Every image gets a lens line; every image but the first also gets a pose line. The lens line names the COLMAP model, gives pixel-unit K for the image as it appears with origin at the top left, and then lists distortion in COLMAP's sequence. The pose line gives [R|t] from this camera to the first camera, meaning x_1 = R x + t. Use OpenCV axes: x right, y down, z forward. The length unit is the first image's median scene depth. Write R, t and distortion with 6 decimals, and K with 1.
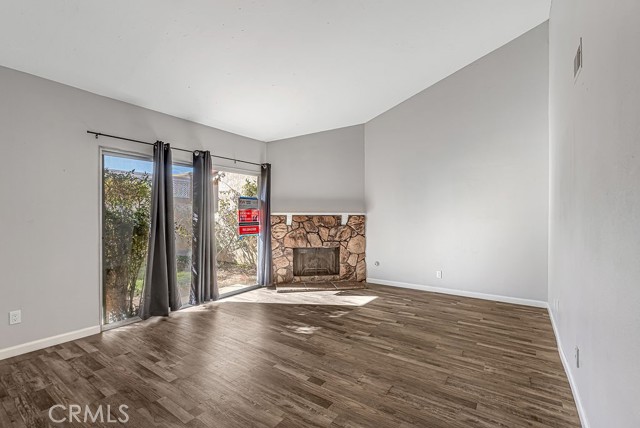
lens RADIAL K [[287.1, 0, 320.7], [0, 287.1, 214.6], [0, 0, 1]] dist [-0.006040, -0.000619]
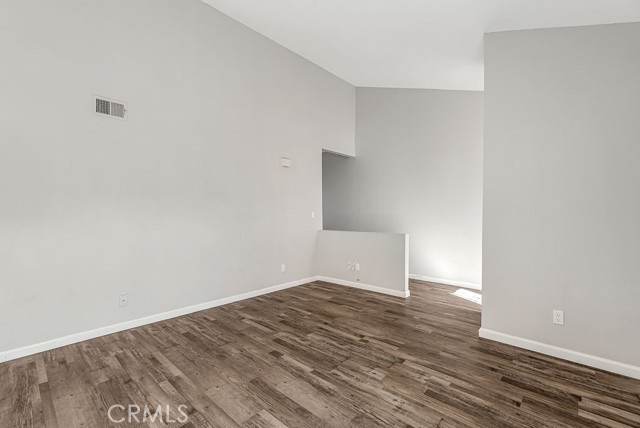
lens RADIAL K [[287.1, 0, 319.6], [0, 287.1, 213.6], [0, 0, 1]] dist [-0.006040, -0.000619]
pose [[-0.991106, 0.002242, 0.133054, -0.320354], [0.002433, 0.999996, 0.001273, 0.014640], [-0.133051, 0.001585, -0.991108, 1.980580]]
